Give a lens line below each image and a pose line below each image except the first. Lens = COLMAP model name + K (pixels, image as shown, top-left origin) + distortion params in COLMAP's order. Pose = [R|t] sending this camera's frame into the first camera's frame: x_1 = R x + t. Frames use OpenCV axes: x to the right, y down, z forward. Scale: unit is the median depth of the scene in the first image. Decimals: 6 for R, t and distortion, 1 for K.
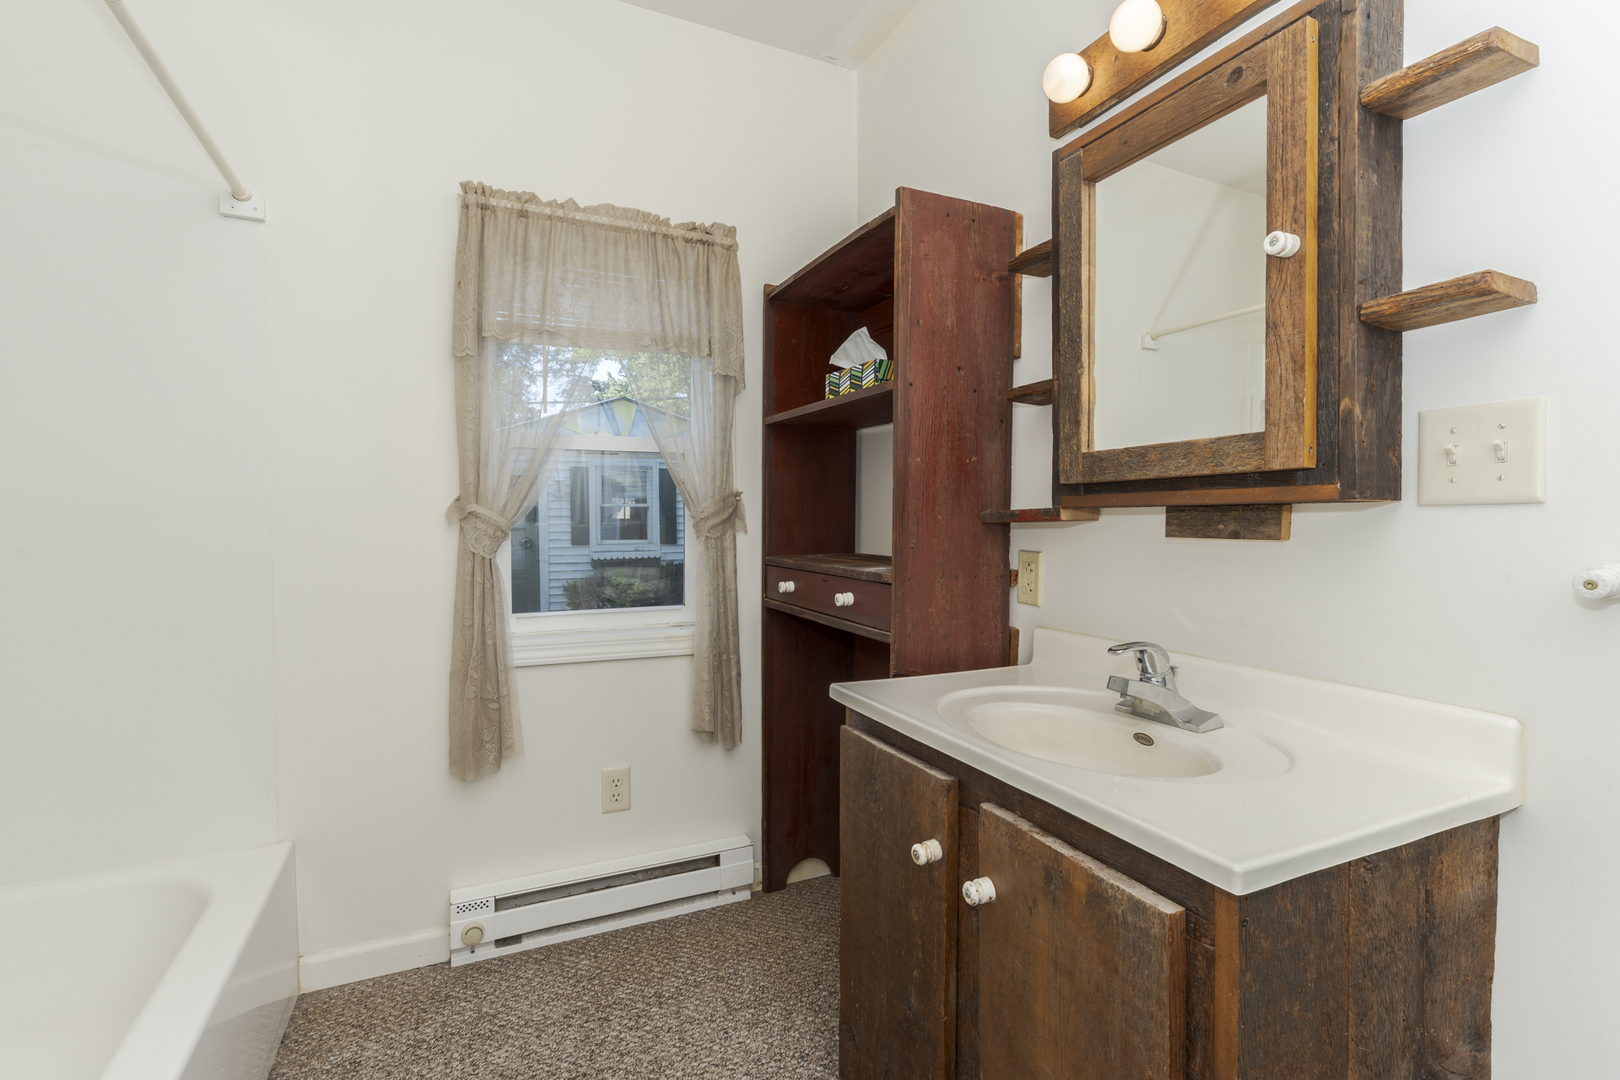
lens RADIAL K [[756.8, 0, 810.6], [0, 756.8, 529.5], [0, 0, 1]] dist [0.000643, 0.001277]
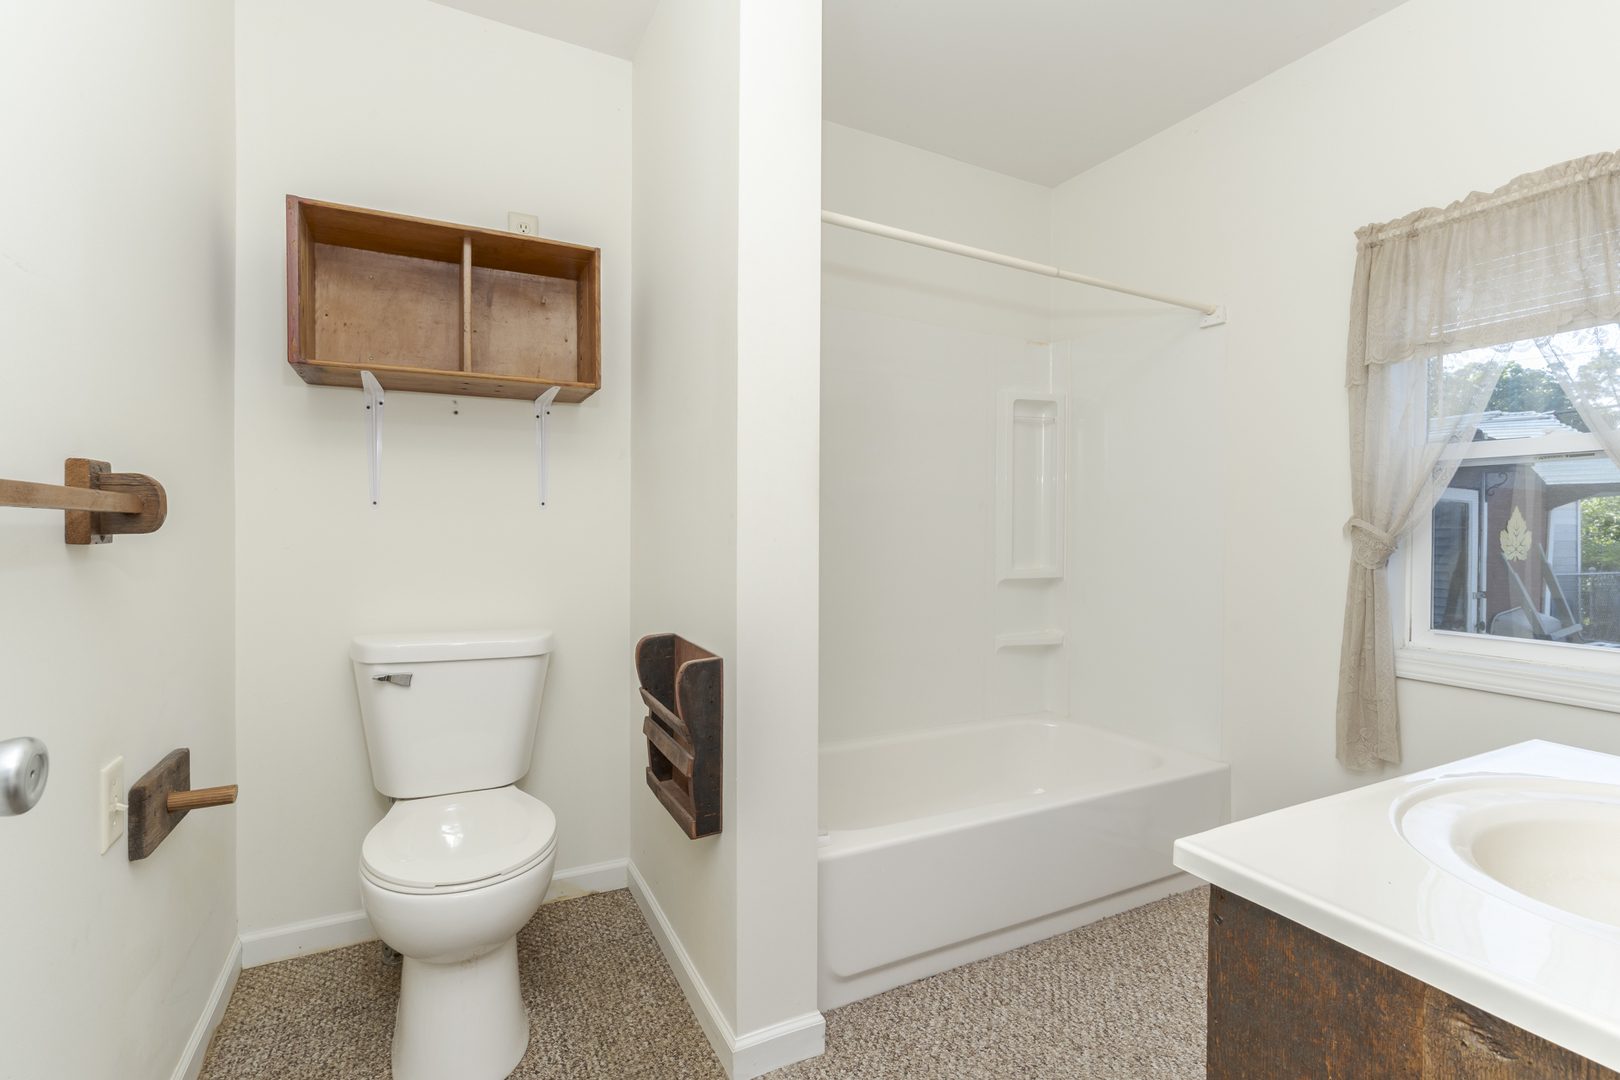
lens RADIAL K [[756.8, 0, 810.6], [0, 756.8, 529.5], [0, 0, 1]] dist [0.000643, 0.001277]
pose [[0.047303, -0.000321, -0.998881, 0.600019], [-0.020755, 0.999784, -0.001304, -0.000149], [0.998665, 0.020793, 0.047286, 0.147928]]
